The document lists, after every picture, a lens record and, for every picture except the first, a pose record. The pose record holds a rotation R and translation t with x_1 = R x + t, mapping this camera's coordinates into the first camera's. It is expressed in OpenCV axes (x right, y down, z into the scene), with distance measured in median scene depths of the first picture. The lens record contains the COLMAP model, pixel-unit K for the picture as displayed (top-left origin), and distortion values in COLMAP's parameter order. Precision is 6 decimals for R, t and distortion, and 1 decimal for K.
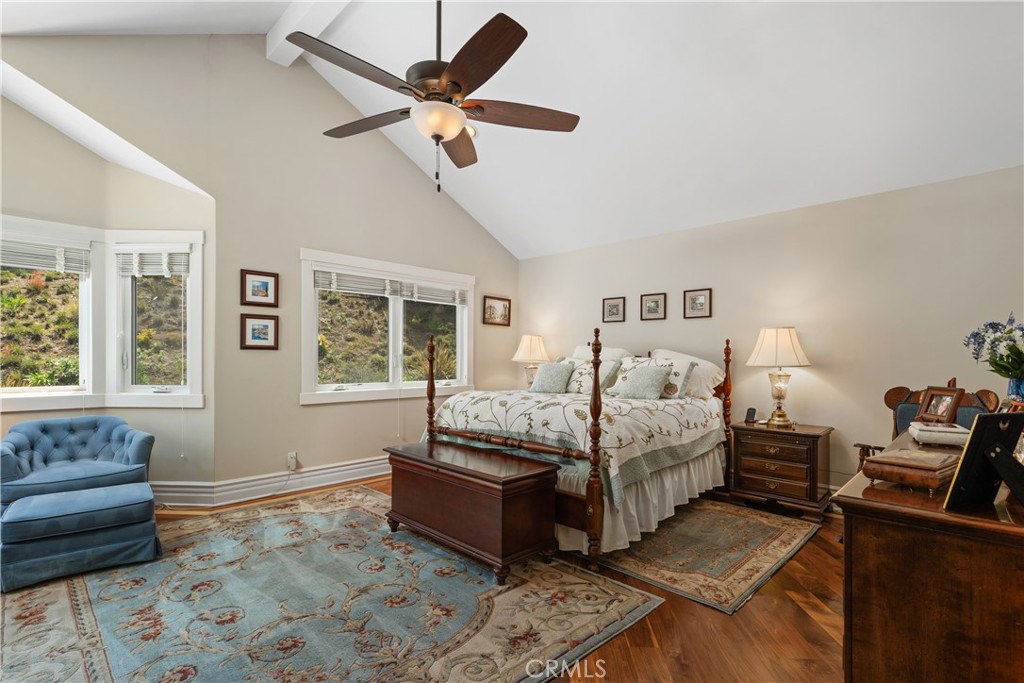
lens RADIAL K [[492.5, 0, 508.6], [0, 492.5, 346.5], [0, 0, 1]] dist [0.003478, 0.000234]
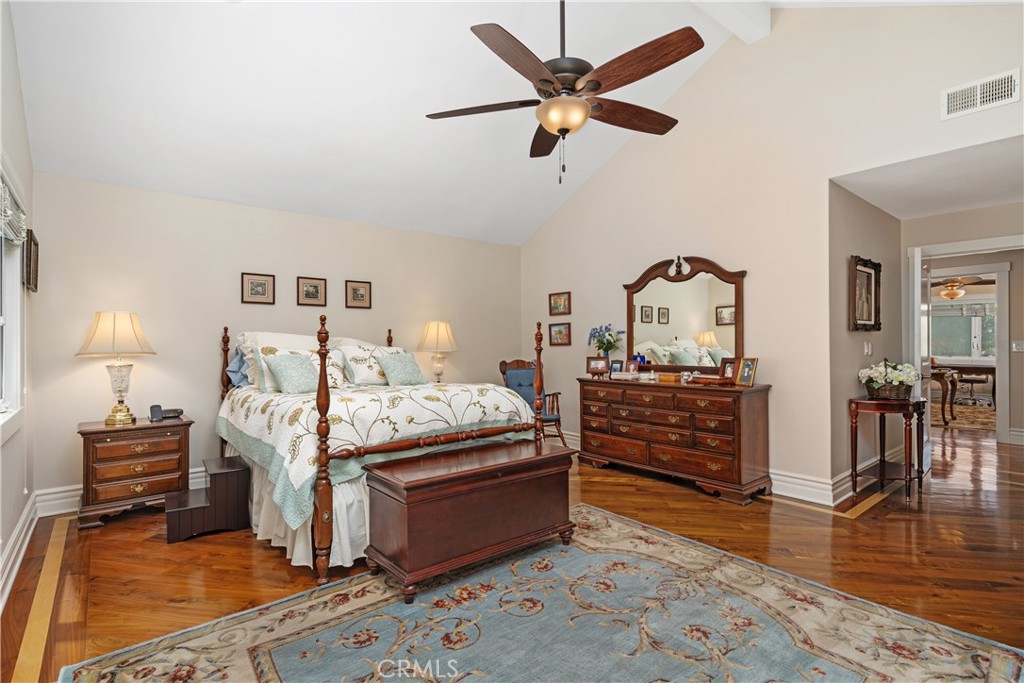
lens RADIAL K [[488.4, 0, 508.3], [0, 488.4, 340.5], [0, 0, 1]] dist [0.002520, 0.000312]
pose [[0.097012, -0.005883, 0.995266, -0.683322], [-0.011920, 0.999904, 0.007072, 0.001510], [-0.995212, -0.012550, 0.096933, 0.606974]]
